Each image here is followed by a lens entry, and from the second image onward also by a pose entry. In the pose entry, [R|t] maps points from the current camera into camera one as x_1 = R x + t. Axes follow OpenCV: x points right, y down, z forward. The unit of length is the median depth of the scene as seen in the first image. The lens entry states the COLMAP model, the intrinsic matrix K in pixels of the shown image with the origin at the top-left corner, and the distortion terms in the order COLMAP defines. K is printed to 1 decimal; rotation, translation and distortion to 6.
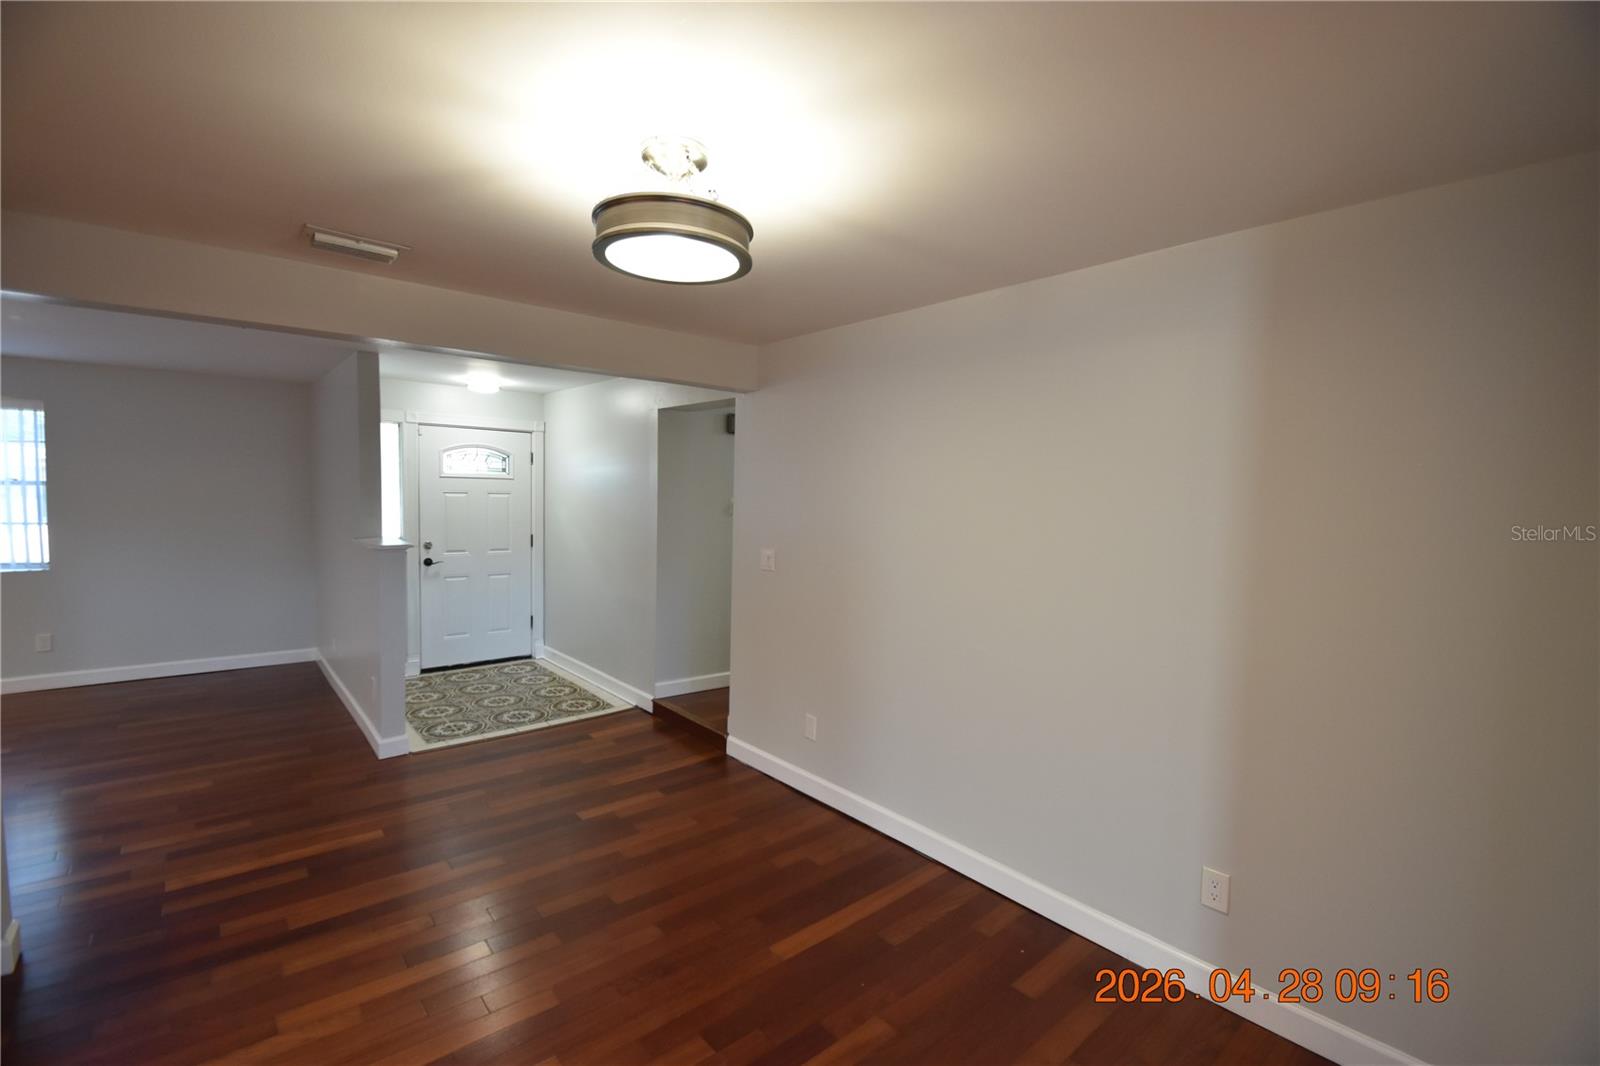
lens RADIAL K [[697.8, 0, 792.9], [0, 697.8, 553.0], [0, 0, 1]] dist [0.003121, -0.009470]
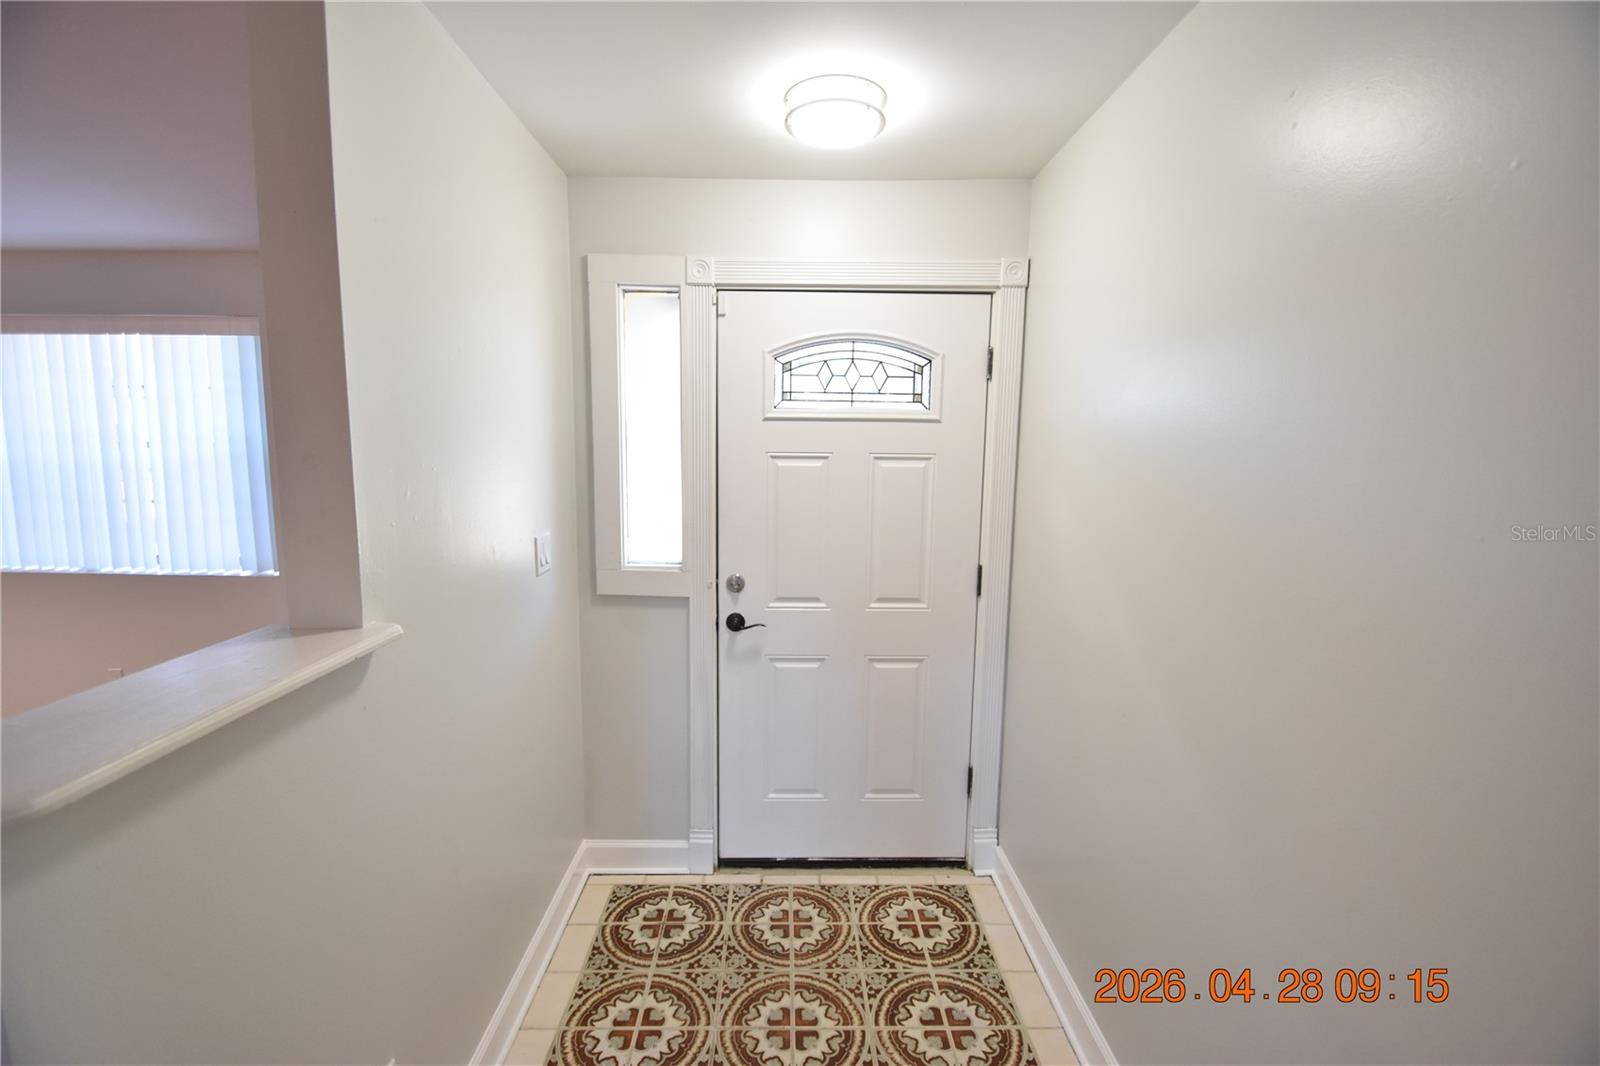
lens RADIAL K [[697.8, 0, 806.3], [0, 697.8, 533.2], [0, 0, 1]] dist [0.003121, -0.009470]
pose [[0.779393, 0.063428, -0.623316, -0.251971], [-0.042884, 0.997930, 0.047927, -0.069443], [0.625066, -0.010624, 0.780500, 0.766771]]
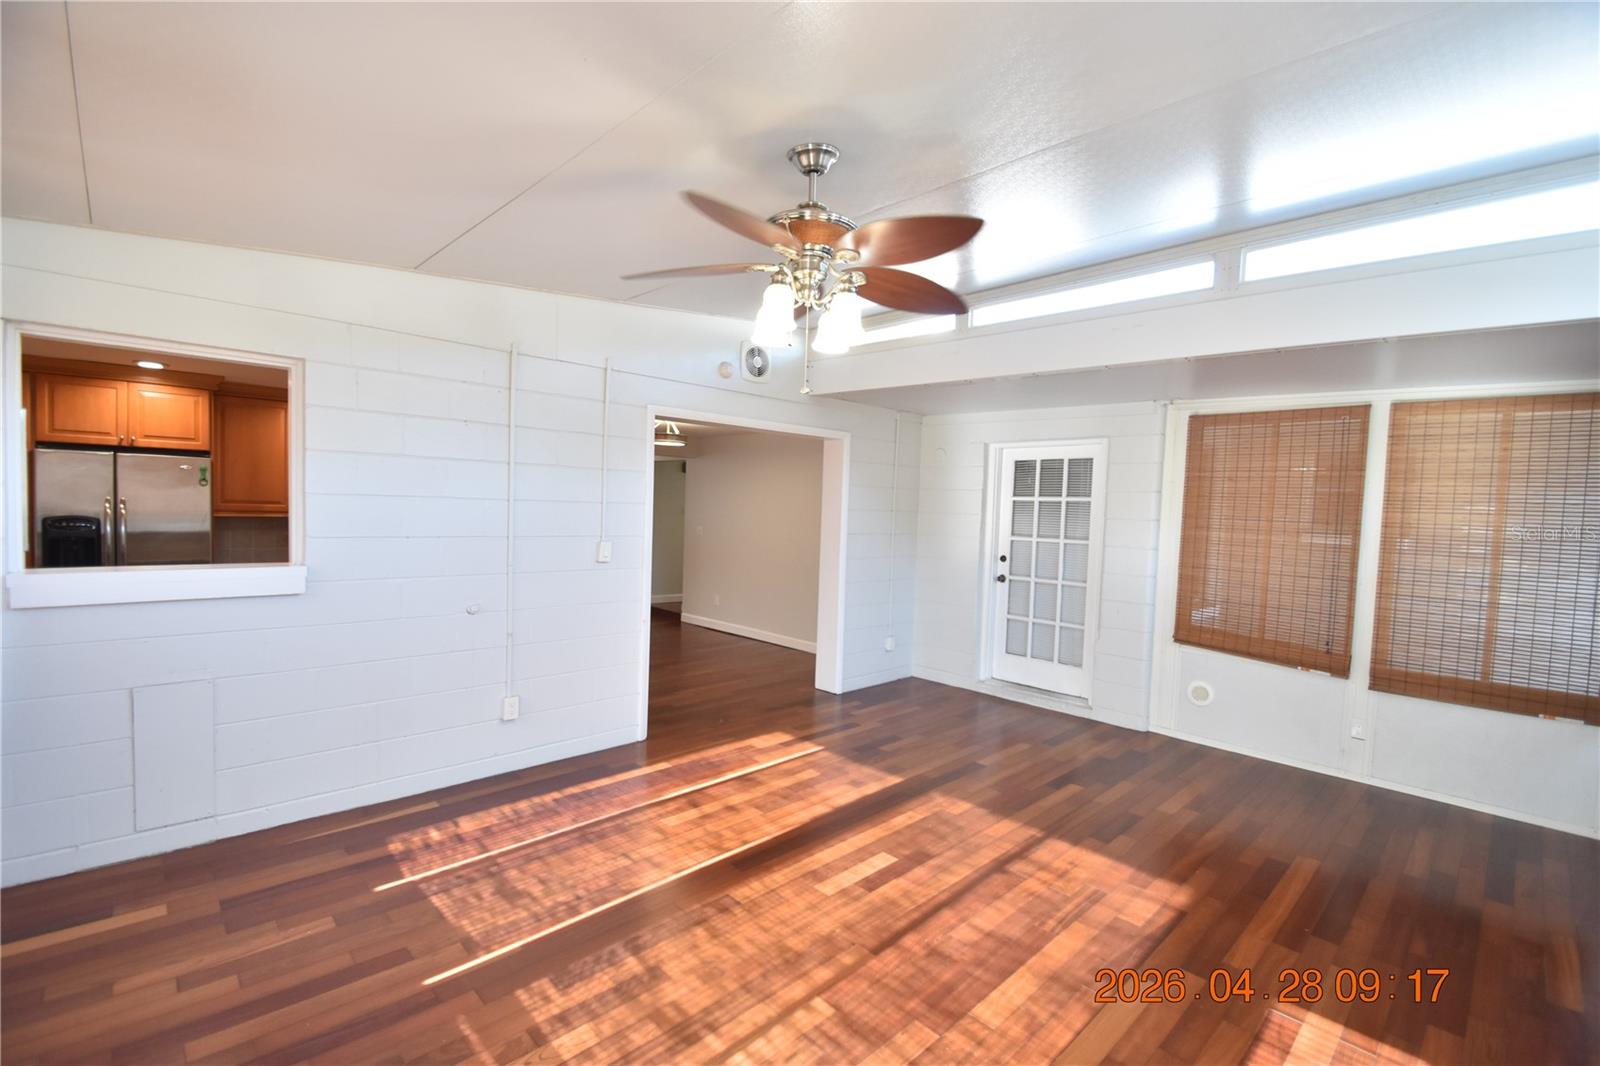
lens RADIAL K [[697.8, 0, 793.3], [0, 697.8, 538.8], [0, 0, 1]] dist [0.003121, -0.009470]
pose [[0.998765, 0.006363, 0.049281, 0.119179], [-0.004632, 0.999371, -0.035148, 0.084809], [-0.049474, 0.034876, 0.998166, -0.964255]]
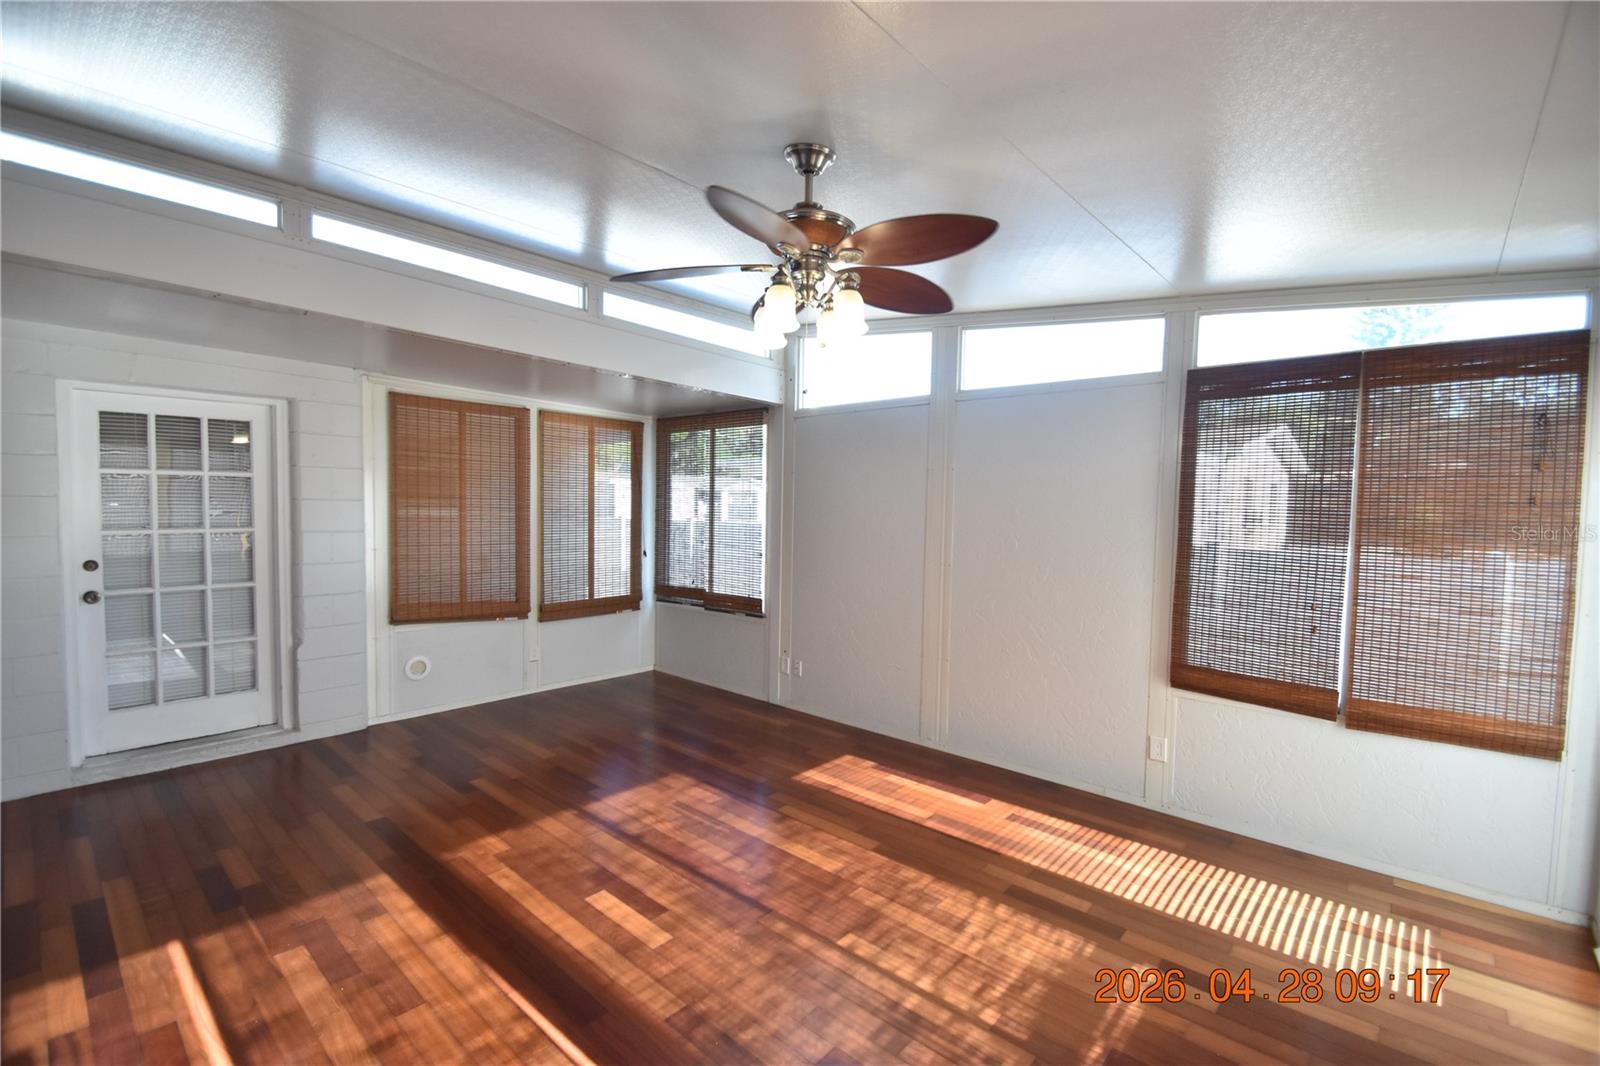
lens RADIAL K [[697.8, 0, 802.2], [0, 697.8, 539.7], [0, 0, 1]] dist [0.003121, -0.009470]
pose [[-0.130931, -0.078059, 0.988314, -0.288788], [0.062480, 0.994264, 0.086806, 0.031590], [-0.989421, 0.073116, -0.125303, -0.471240]]
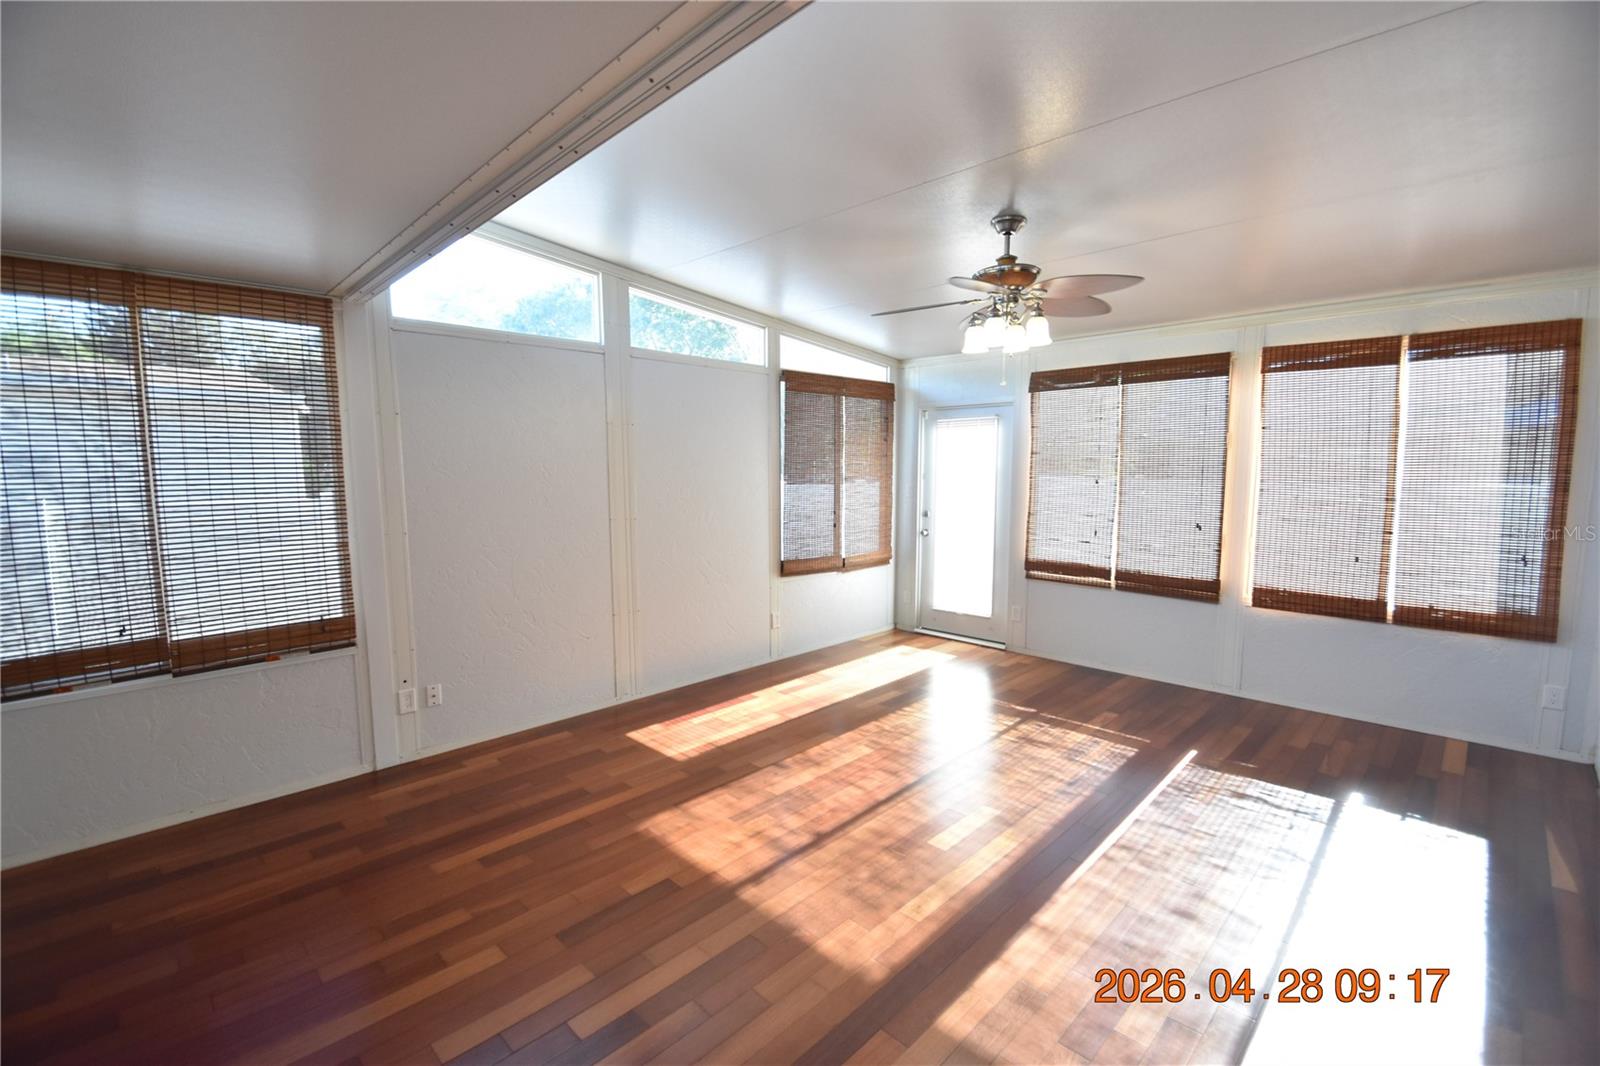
lens RADIAL K [[697.8, 0, 792.8], [0, 697.8, 536.6], [0, 0, 1]] dist [0.003121, -0.009470]
pose [[-0.997068, -0.016212, -0.074784, 0.388500], [-0.029665, 0.982766, 0.182461, 0.004928], [0.070537, 0.184144, -0.980365, 0.113864]]
